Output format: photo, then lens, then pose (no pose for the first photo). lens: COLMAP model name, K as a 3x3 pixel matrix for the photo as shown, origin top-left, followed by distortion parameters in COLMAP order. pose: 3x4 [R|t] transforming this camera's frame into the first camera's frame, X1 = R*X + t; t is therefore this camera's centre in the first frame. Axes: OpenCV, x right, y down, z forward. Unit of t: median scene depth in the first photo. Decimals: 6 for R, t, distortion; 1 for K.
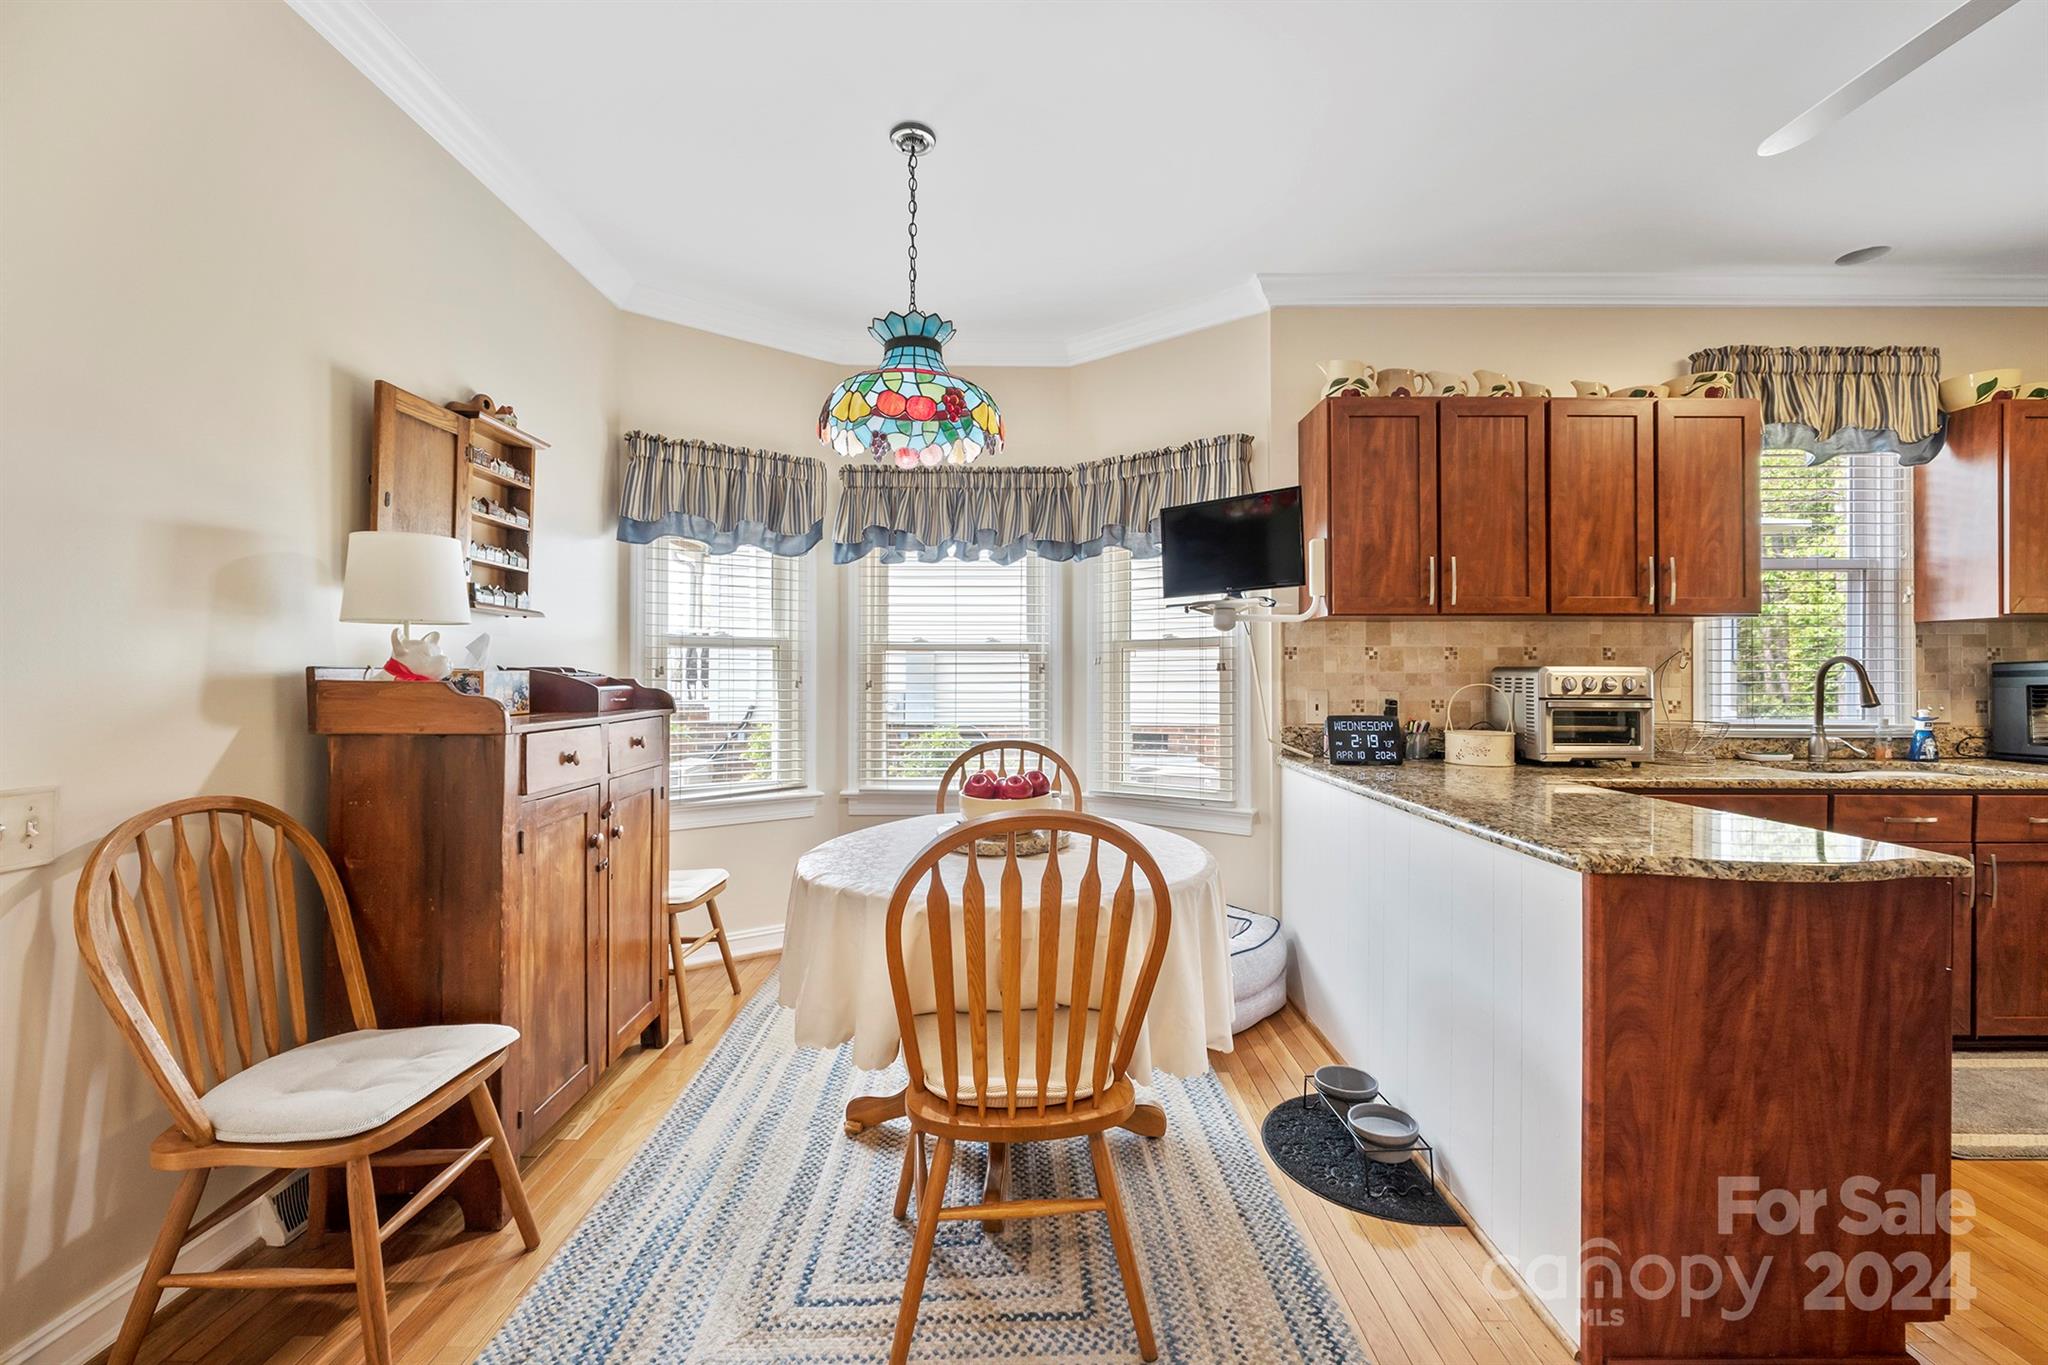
lens RADIAL K [[854.7, 0, 1021.9], [0, 854.7, 673.7], [0, 0, 1]] dist [-0.007062, -0.000113]
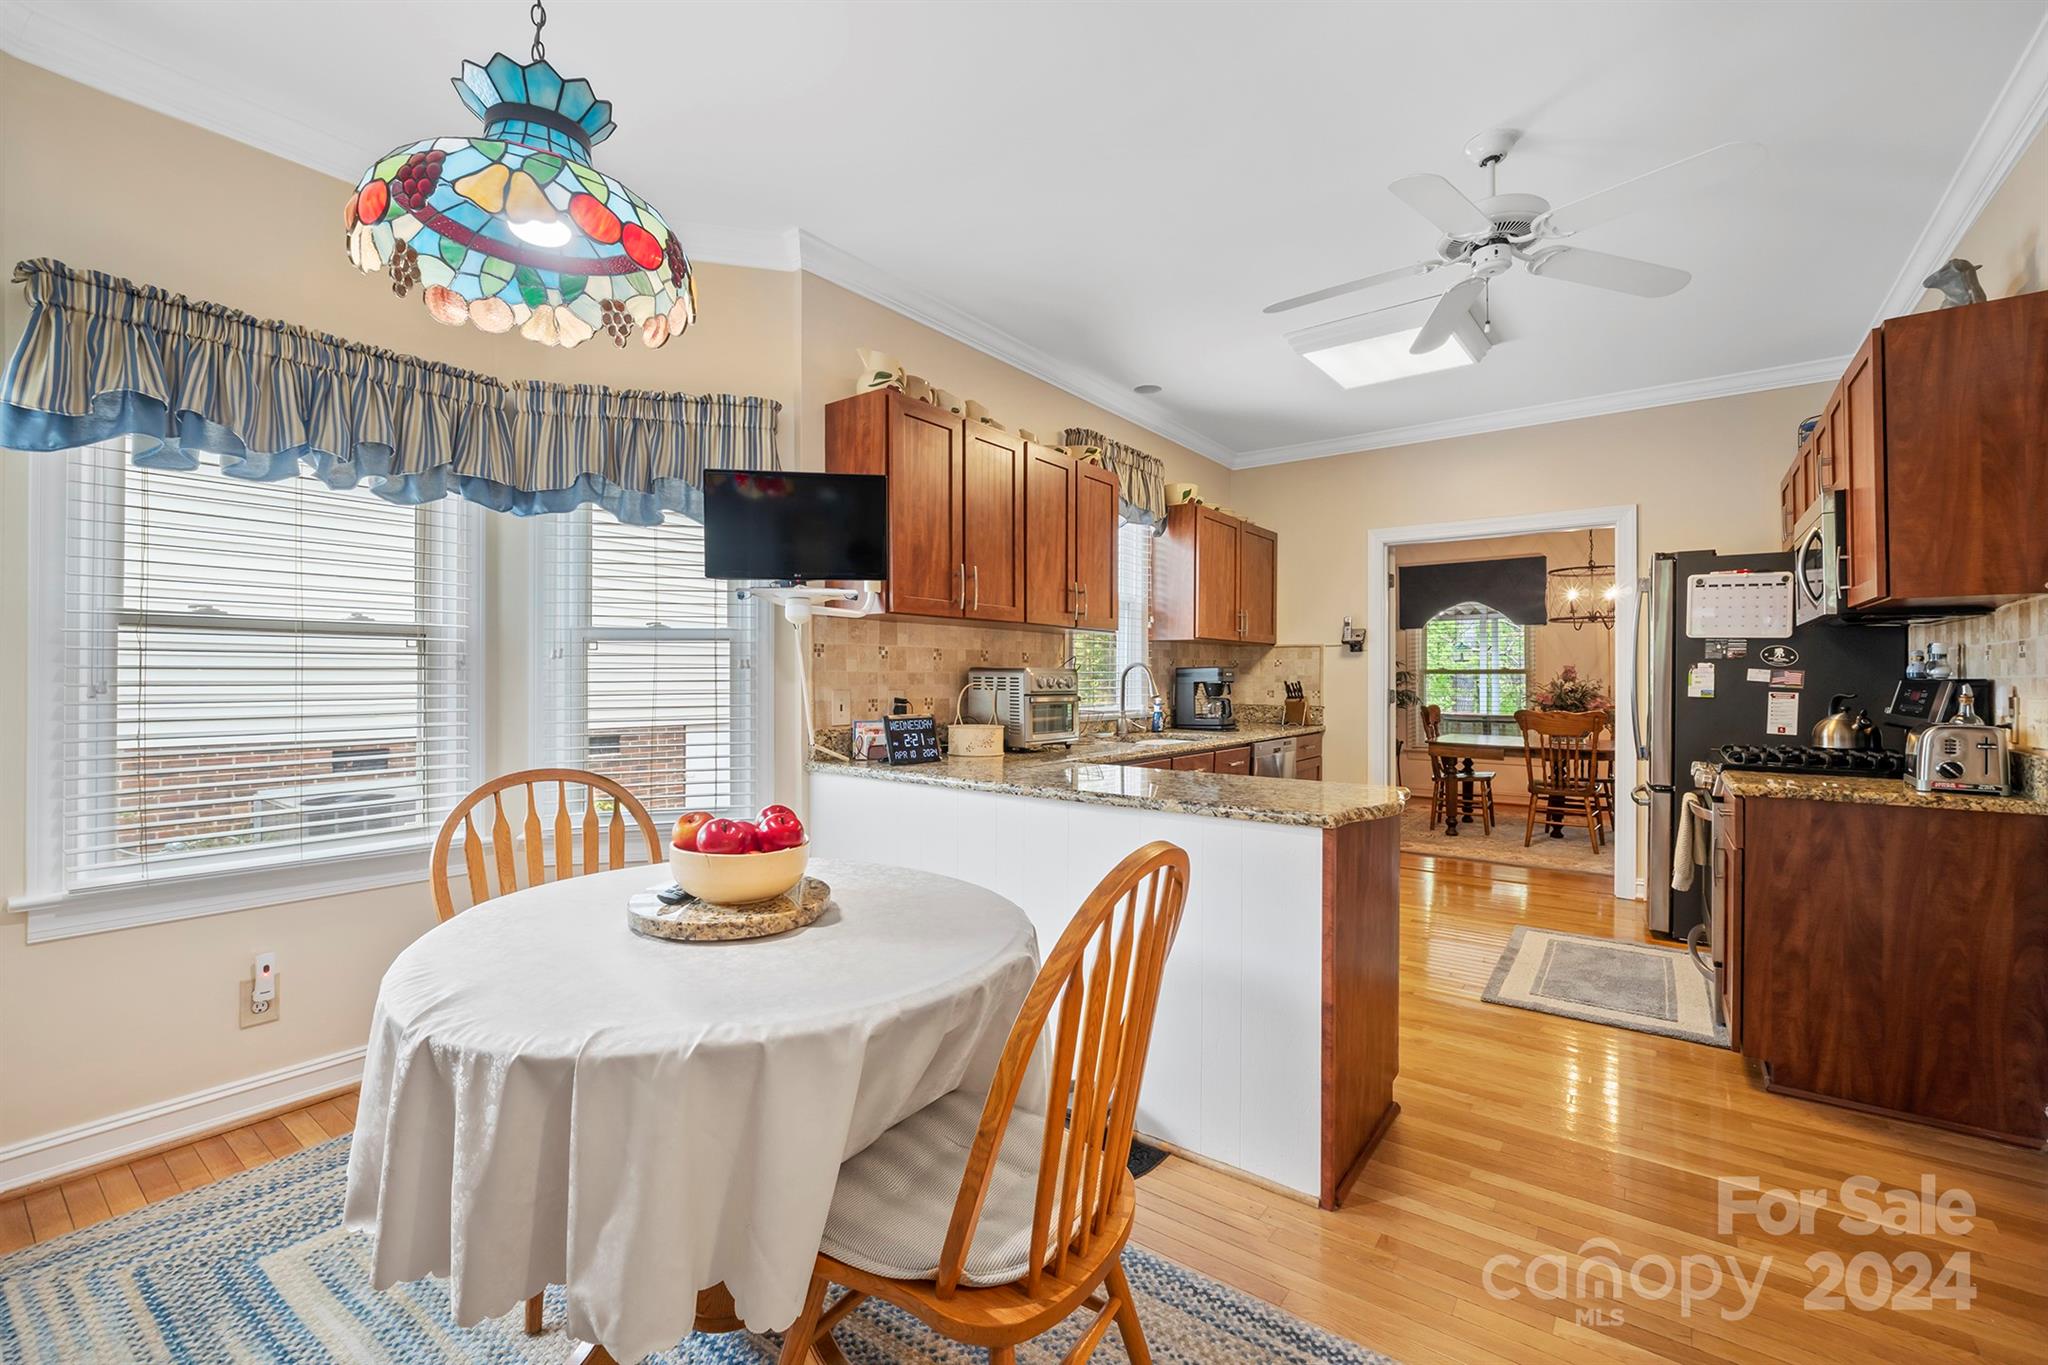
lens RADIAL K [[854.7, 0, 1021.9], [0, 854.7, 673.7], [0, 0, 1]] dist [-0.007062, -0.000113]
pose [[0.601762, 0.004183, 0.798664, -0.313559], [-0.005912, 0.999982, -0.000783, 0.000782], [-0.798653, -0.004250, 0.601776, 0.279822]]
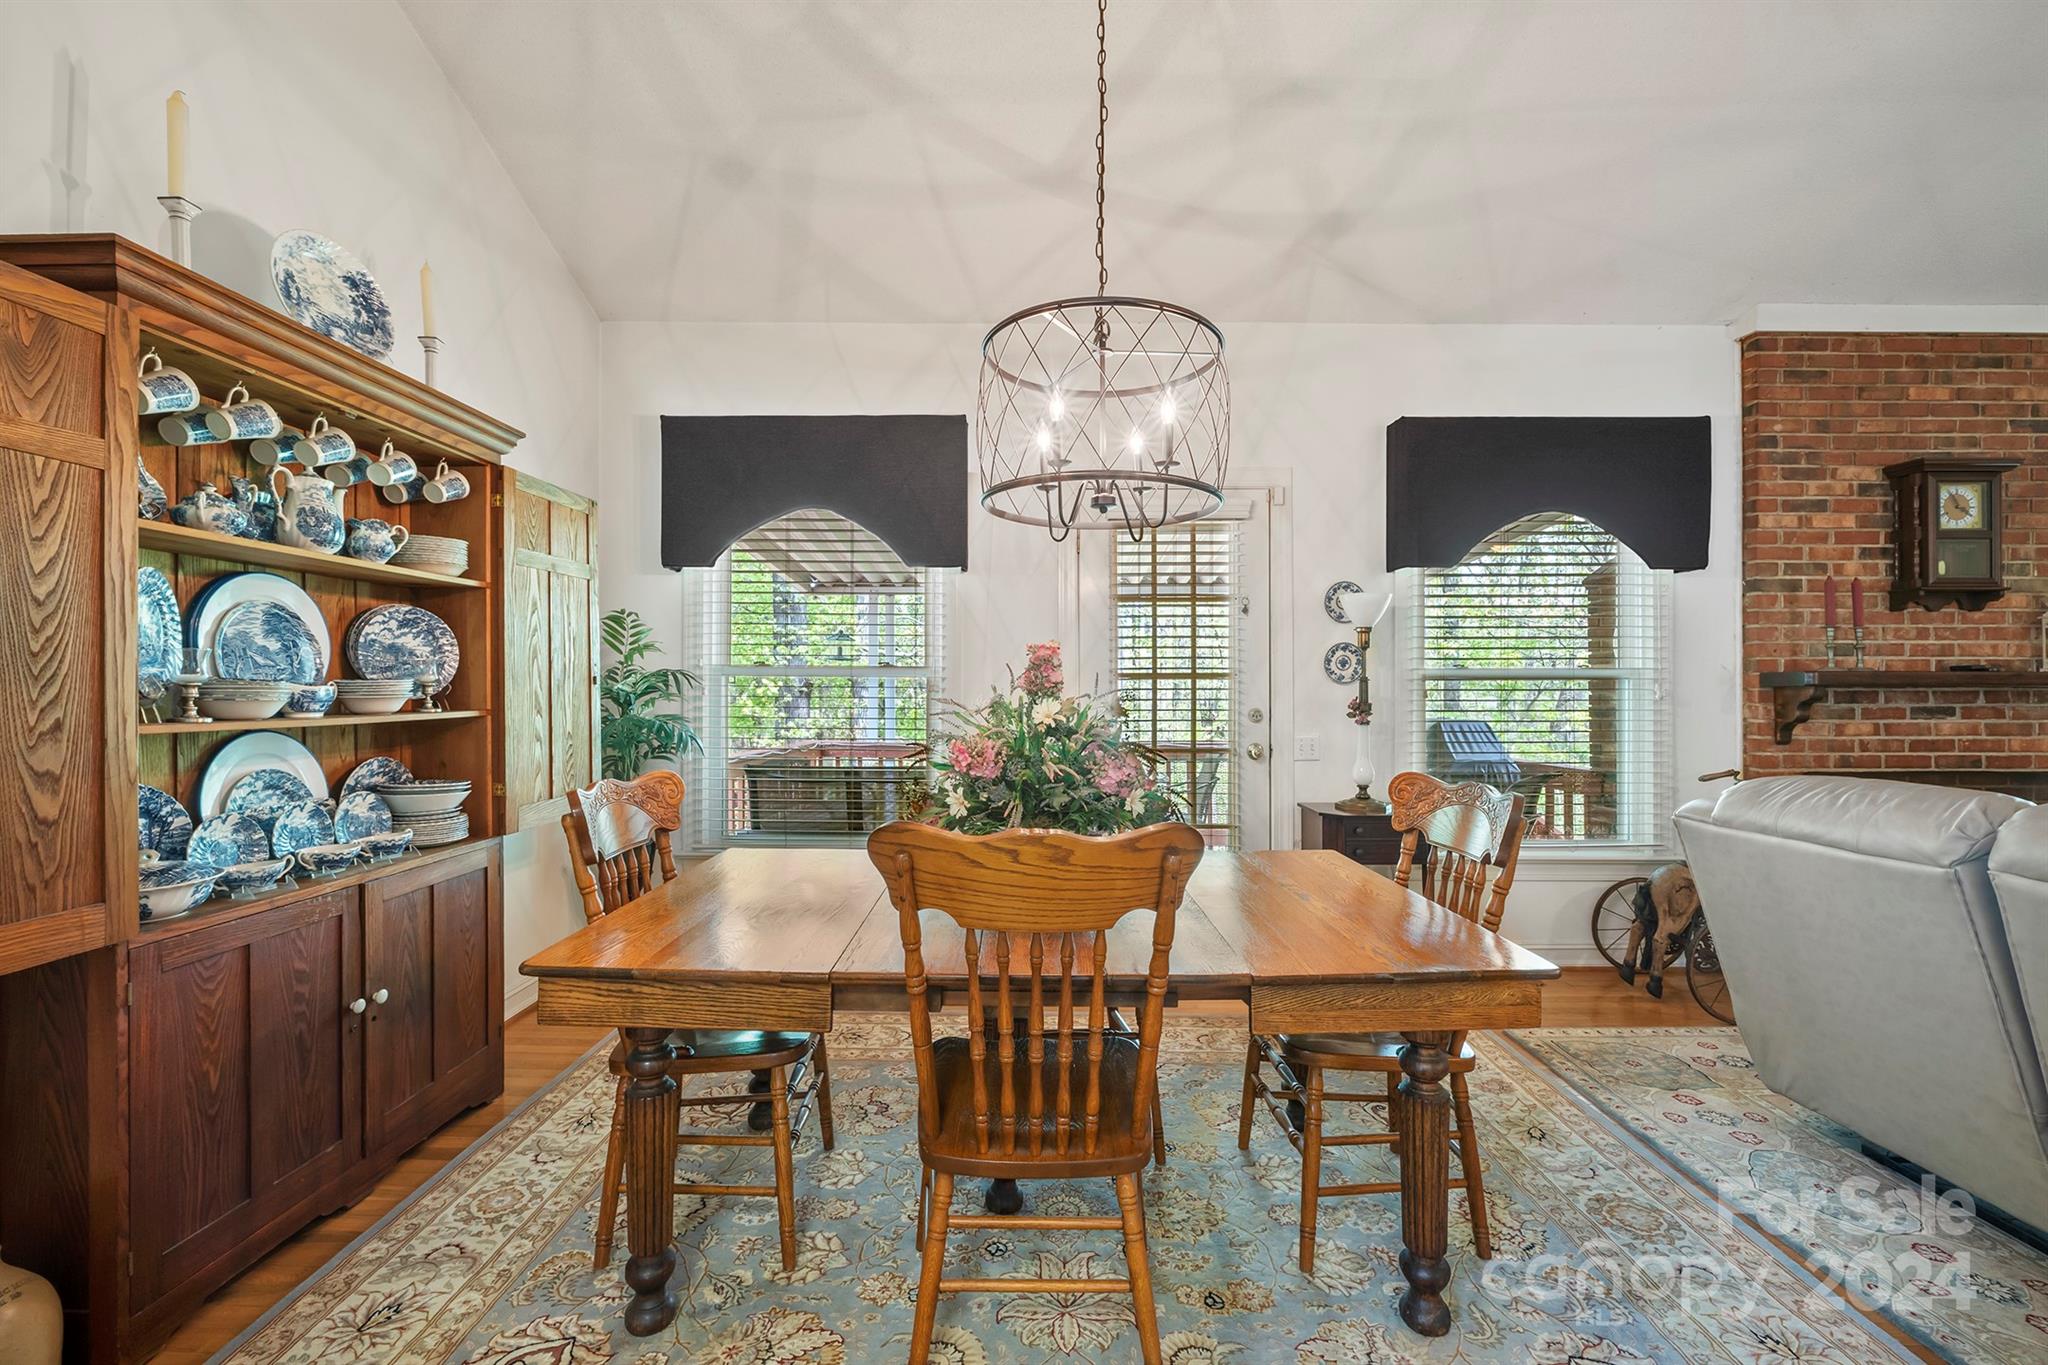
lens RADIAL K [[859.4, 0, 1024.0], [0, 859.4, 682.5], [0, 0, 1]] dist [-0.007941, -0.000051]
pose [[0.008397, 0.007033, 0.999940, 1.470295], [-0.011757, 0.999907, -0.006934, 0.003922], [-0.999896, -0.011698, 0.008479, 0.469131]]
